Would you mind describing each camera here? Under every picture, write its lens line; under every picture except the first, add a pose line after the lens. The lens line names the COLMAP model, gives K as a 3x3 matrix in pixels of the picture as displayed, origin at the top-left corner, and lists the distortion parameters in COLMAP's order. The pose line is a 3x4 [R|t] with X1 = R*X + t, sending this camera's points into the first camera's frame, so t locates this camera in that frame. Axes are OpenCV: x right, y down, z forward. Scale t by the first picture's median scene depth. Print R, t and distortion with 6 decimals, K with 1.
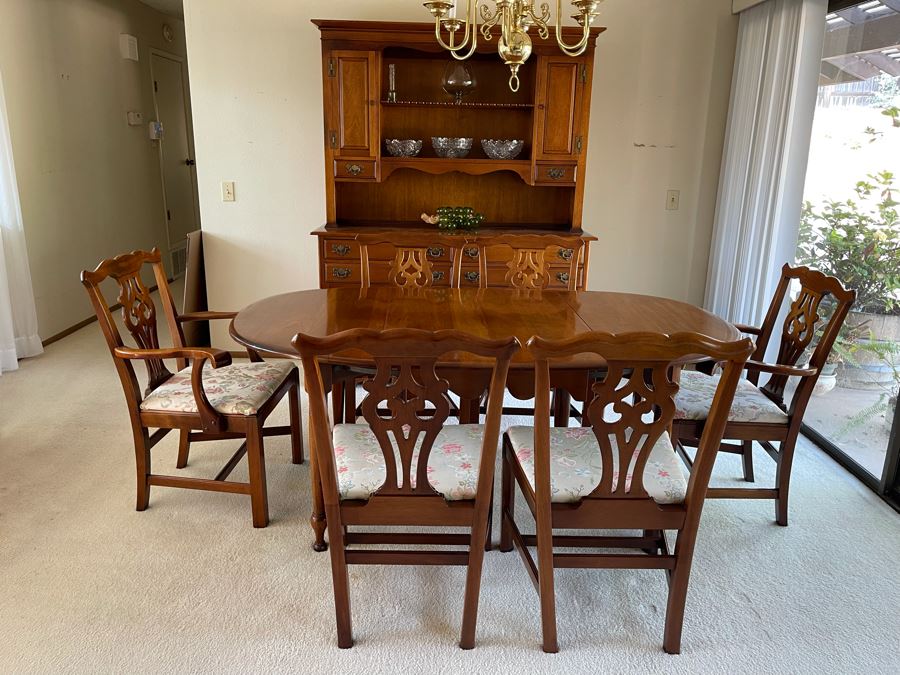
lens RADIAL K [[679.3, 0, 447.8], [0, 679.3, 336.3], [0, 0, 1]] dist [0.070432, -0.094203]
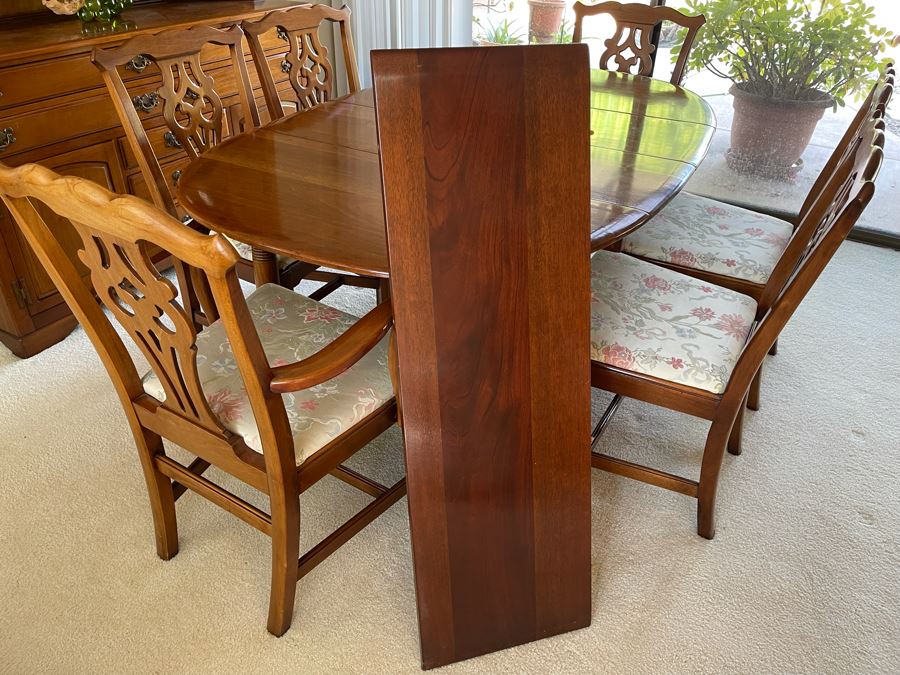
lens RADIAL K [[679.3, 0, 445.7], [0, 679.3, 332.7], [0, 0, 1]] dist [0.070432, -0.094203]
pose [[0.505545, -0.473946, 0.720972, -0.487791], [0.222057, 0.878940, 0.422084, -0.124156], [-0.833736, -0.053285, 0.549587, 0.487035]]
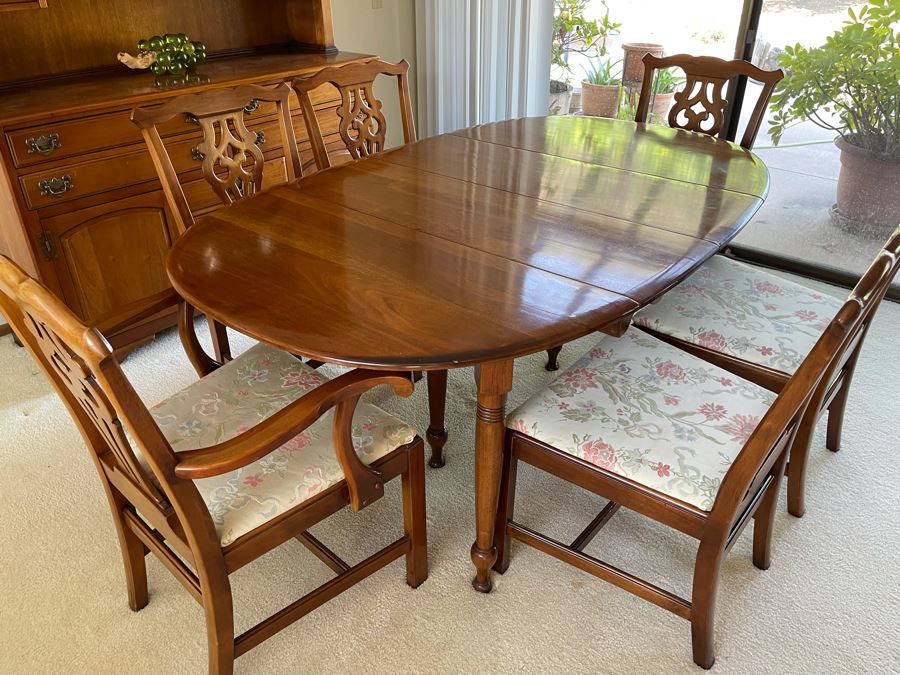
lens RADIAL K [[679.3, 0, 444.9], [0, 679.3, 328.6], [0, 0, 1]] dist [0.070432, -0.094203]
pose [[0.652968, -0.401823, 0.642006, -0.405713], [0.222195, 0.911993, 0.344815, -0.126168], [-0.724059, -0.082503, 0.684786, 0.430631]]
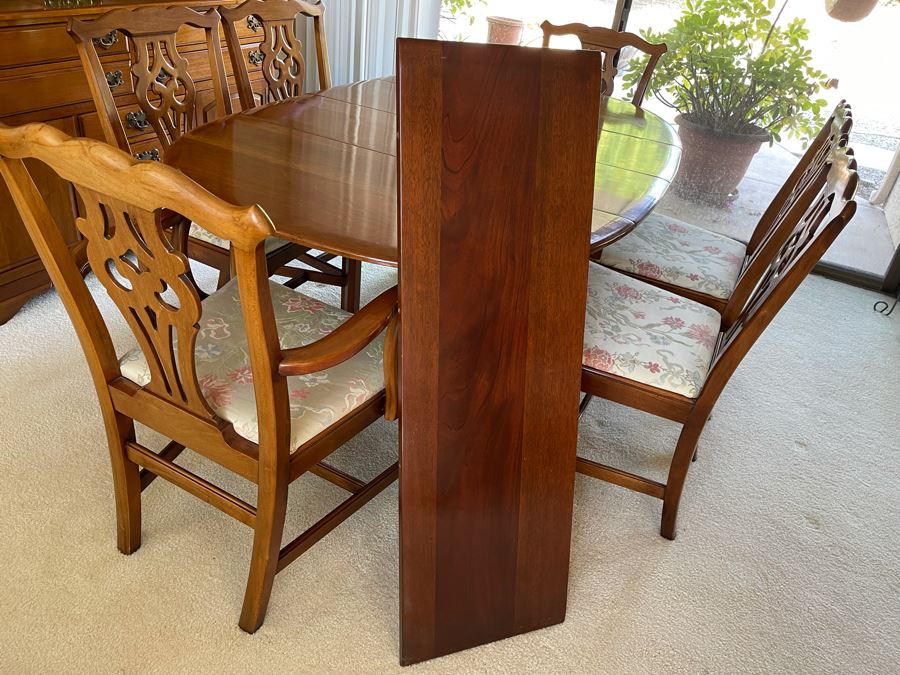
lens RADIAL K [[679.3, 0, 445.3], [0, 679.3, 331.7], [0, 0, 1]] dist [0.070432, -0.094203]
pose [[0.445565, -0.438284, 0.780627, -0.513408], [0.137937, 0.895163, 0.423859, -0.122544], [-0.884559, -0.081179, 0.459309, 0.519912]]
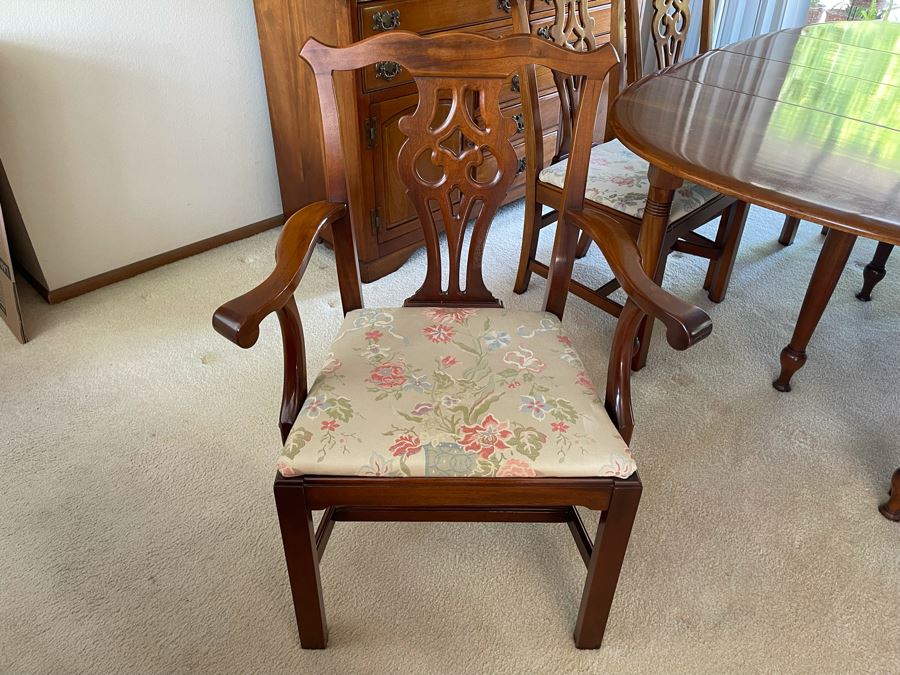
lens RADIAL K [[679.3, 0, 445.9], [0, 679.3, 329.9], [0, 0, 1]] dist [0.070432, -0.094203]
pose [[0.723384, -0.408530, 0.556614, -0.573507], [0.185108, 0.891405, 0.413682, -0.142112], [-0.665170, -0.196218, 0.720450, 0.624562]]
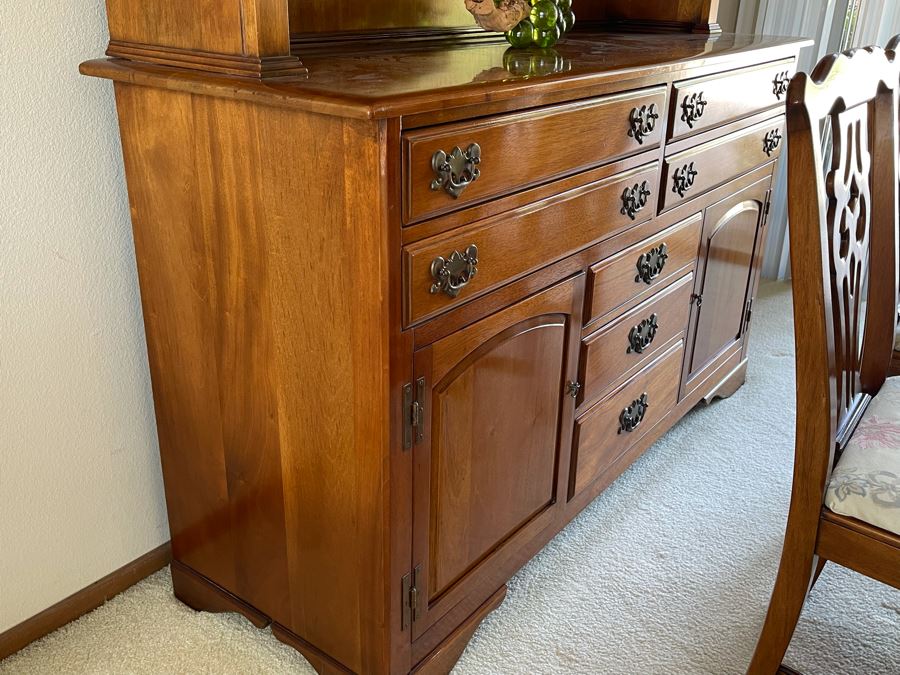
lens RADIAL K [[838.4, 0, 452.8], [0, 838.4, 322.2], [0, 0, 1]] dist [0.045105, 0.000000]
pose [[0.606983, -0.309781, 0.731852, -0.418185], [0.193774, 0.950795, 0.241744, -0.165185], [-0.770729, -0.004921, 0.637144, 0.937743]]
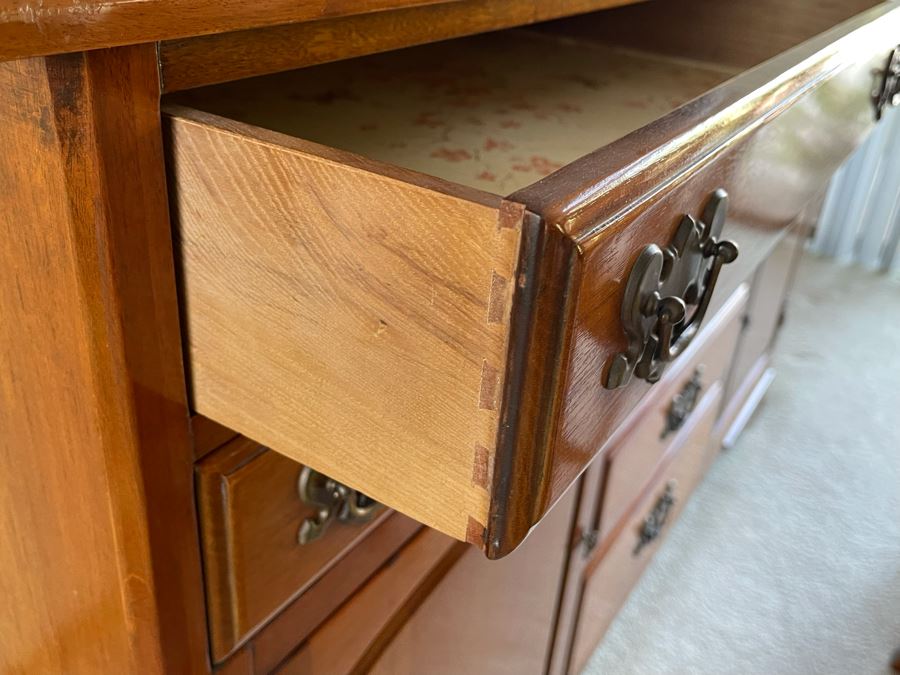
lens RADIAL K [[838.4, 0, 449.7], [0, 838.4, 336.2], [0, 0, 1]] dist [0.045105, 0.000000]
pose [[0.550358, -0.394308, 0.735954, -0.251195], [0.167113, 0.915643, 0.365611, -0.165351], [-0.818034, -0.078229, 0.569825, 1.065147]]
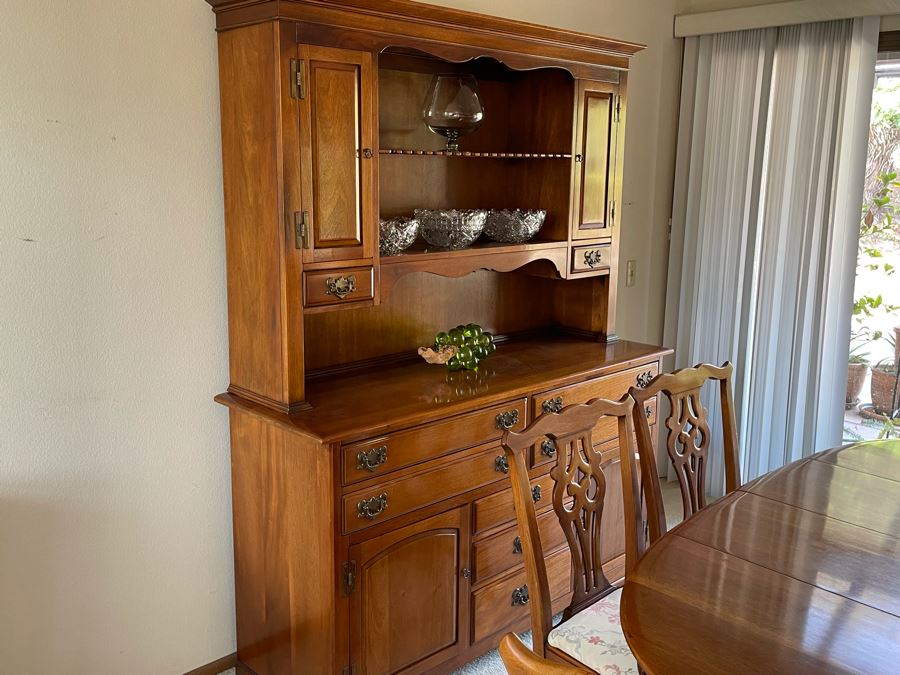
lens RADIAL K [[838.4, 0, 446.3], [0, 838.4, 311.6], [0, 0, 1]] dist [0.045105, 0.000000]
pose [[0.728417, -0.130664, 0.672558, -0.558944], [0.181765, 0.983325, -0.005822, -0.242458], [-0.660583, 0.126489, 0.740021, 0.595913]]
